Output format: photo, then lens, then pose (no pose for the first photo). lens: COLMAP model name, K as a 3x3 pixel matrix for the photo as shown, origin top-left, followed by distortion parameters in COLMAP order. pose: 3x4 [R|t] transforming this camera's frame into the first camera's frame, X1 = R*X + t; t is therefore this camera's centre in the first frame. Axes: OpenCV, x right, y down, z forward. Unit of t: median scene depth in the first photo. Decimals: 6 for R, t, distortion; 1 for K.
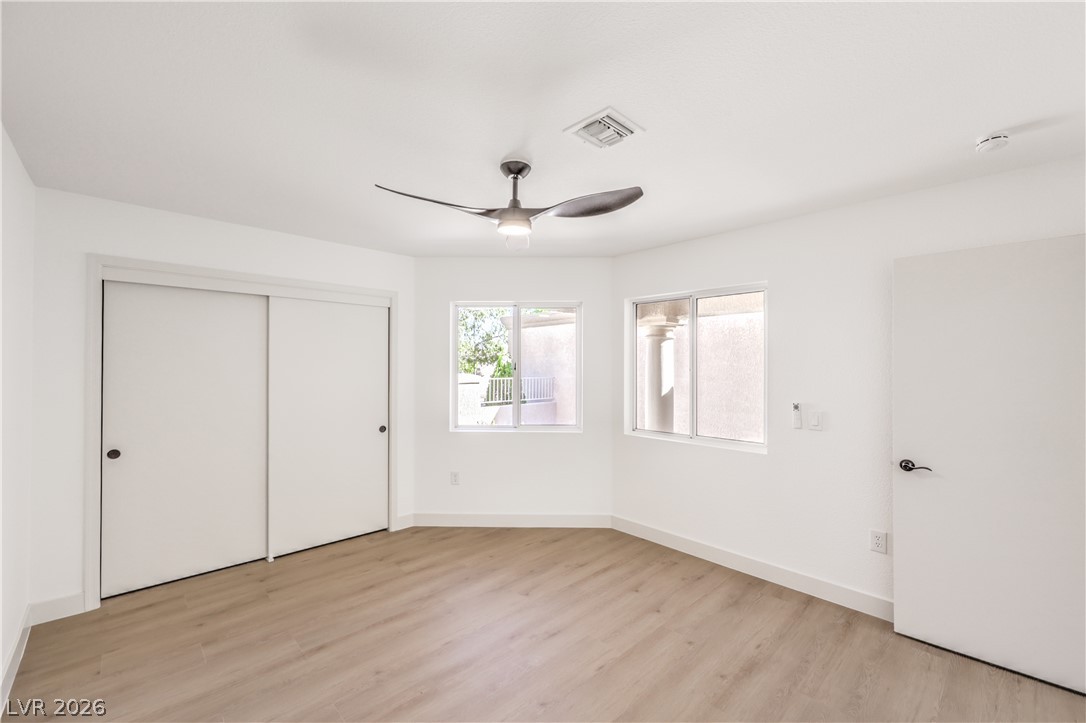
lens RADIAL K [[453.9, 0, 553.3], [0, 453.9, 359.2], [0, 0, 1]] dist [0.001185, 0.000193]
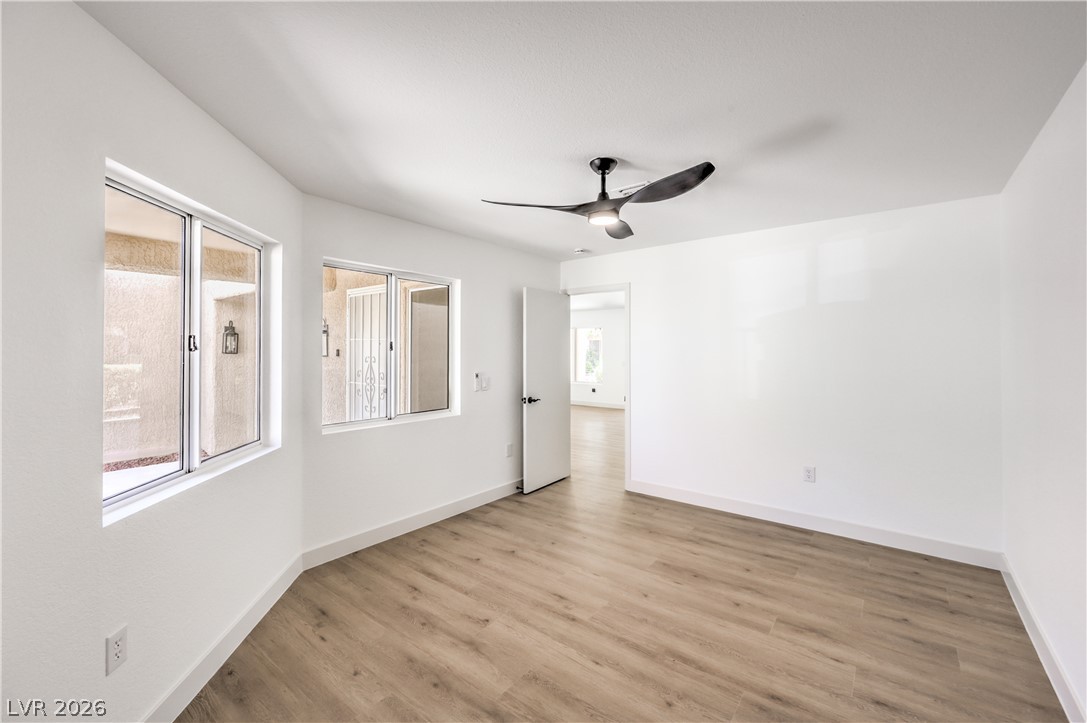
lens RADIAL K [[453.3, 0, 546.5], [0, 453.3, 343.9], [0, 0, 1]] dist [0.001178, 0.000294]
pose [[-0.148170, 0.010442, 0.988907, -0.844235], [-0.014487, 0.999814, -0.012728, 0.020975], [-0.988856, -0.016212, -0.147991, 0.960639]]
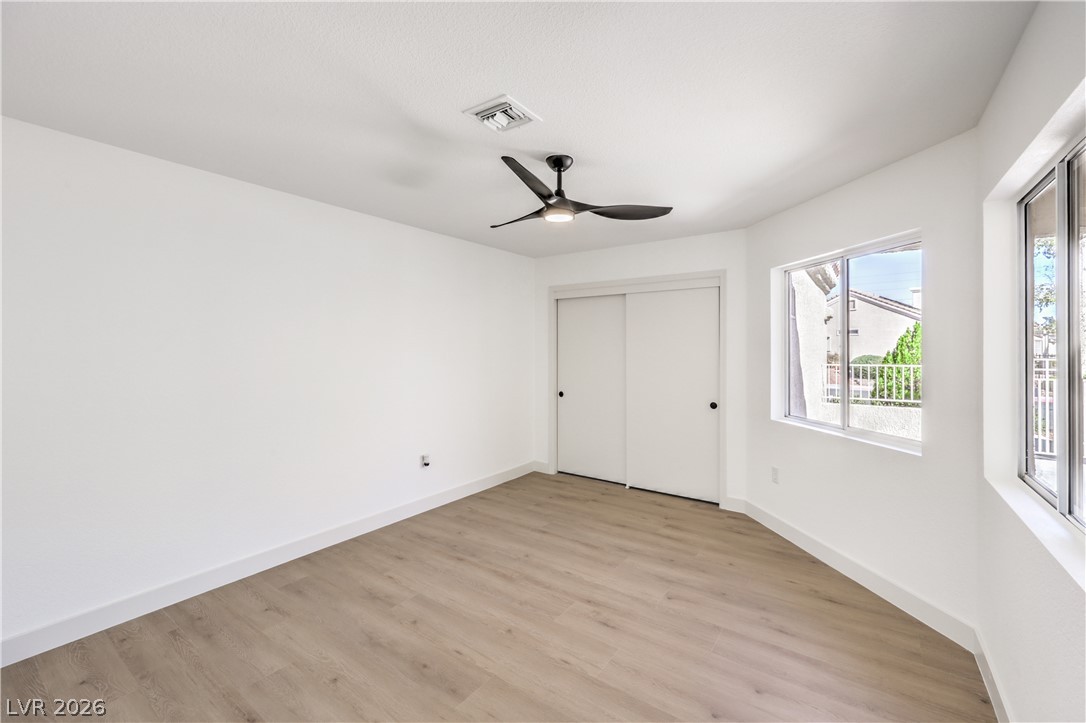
lens RADIAL K [[445.0, 0, 539.3], [0, 445.0, 349.0], [0, 0, 1]] dist [-0.000402, -0.000031]
pose [[0.166797, -0.001964, -0.985989, 0.714026], [0.016524, 0.999863, 0.000804, 0.023173], [0.985853, -0.016426, 0.166807, 0.573483]]
